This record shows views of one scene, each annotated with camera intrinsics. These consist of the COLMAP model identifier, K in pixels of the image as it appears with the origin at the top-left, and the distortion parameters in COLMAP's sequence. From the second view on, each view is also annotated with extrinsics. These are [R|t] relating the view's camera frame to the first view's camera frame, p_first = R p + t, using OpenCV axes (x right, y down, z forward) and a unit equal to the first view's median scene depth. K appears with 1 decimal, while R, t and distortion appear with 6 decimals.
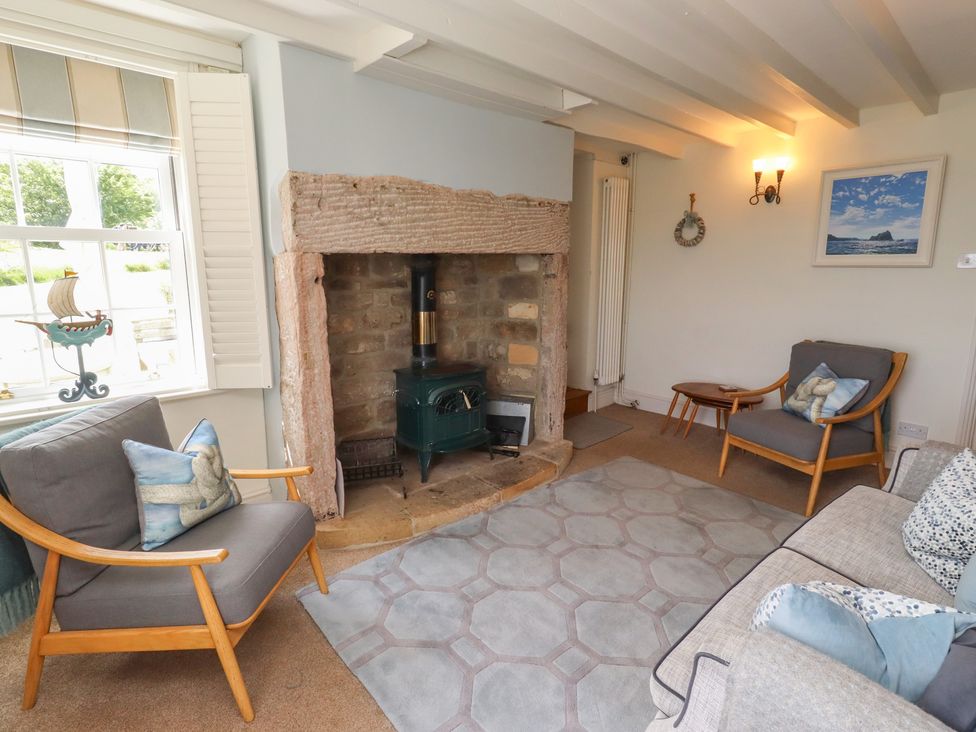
lens RADIAL K [[518.9, 0, 497.5], [0, 518.9, 352.1], [0, 0, 1]] dist [0.007007, -0.002996]
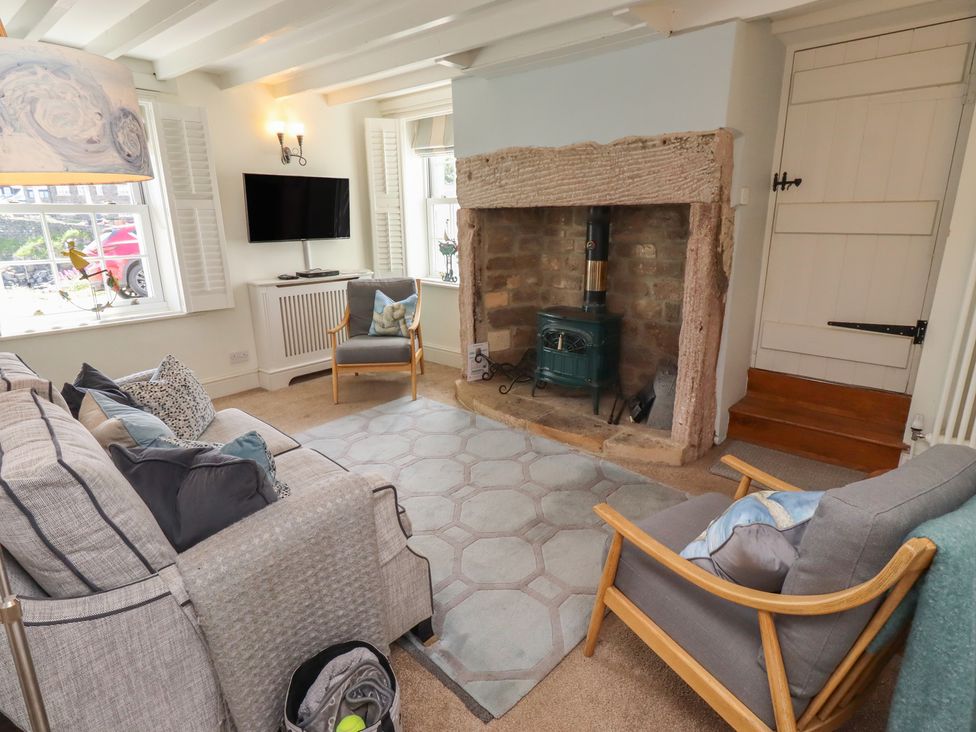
lens RADIAL K [[518.9, 0, 486.2], [0, 518.9, 349.1], [0, 0, 1]] dist [0.007007, -0.002996]
pose [[0.086173, 0.251172, -0.964099, 0.931959], [-0.165575, 0.957851, 0.234745, -0.117710], [0.982425, 0.139402, 0.124129, 0.666213]]
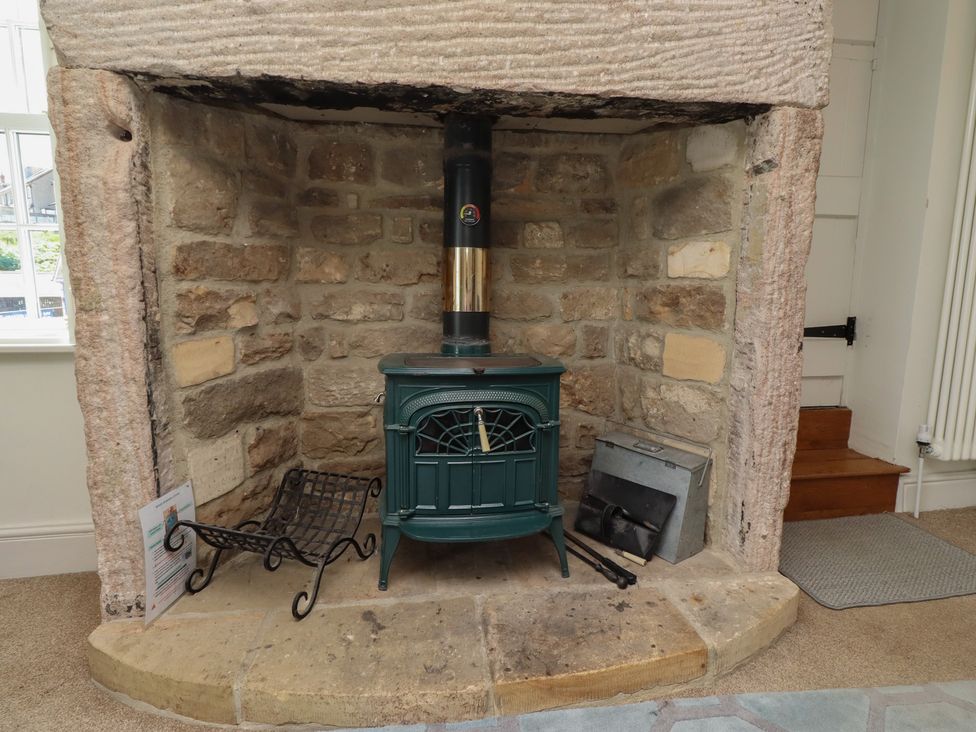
lens RADIAL K [[518.9, 0, 493.1], [0, 518.9, 352.8], [0, 0, 1]] dist [0.007007, -0.002996]
pose [[0.827567, 0.078990, -0.555782, 0.177257], [-0.105386, 0.994309, -0.015606, 0.028863], [0.551386, 0.071487, 0.831182, 0.591361]]
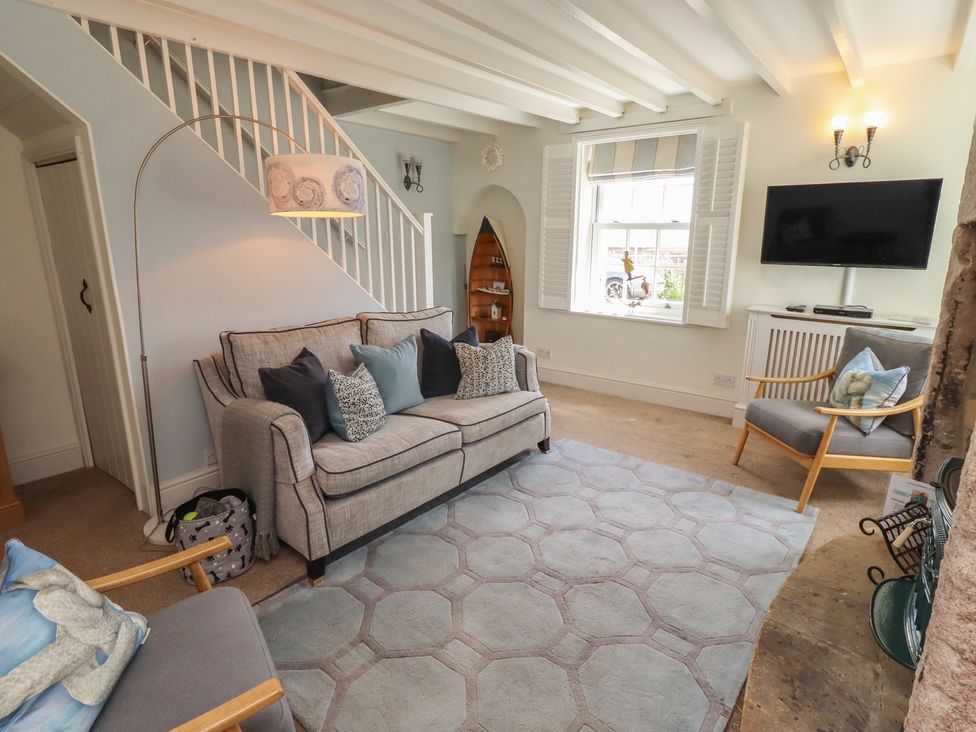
lens RADIAL K [[518.9, 0, 498.3], [0, 518.9, 349.4], [0, 0, 1]] dist [0.007007, -0.002996]
pose [[-0.985812, 0.034697, -0.164230, 0.362268], [-0.032279, 0.920957, 0.388325, -0.221844], [0.164723, 0.388117, -0.906770, 1.225277]]
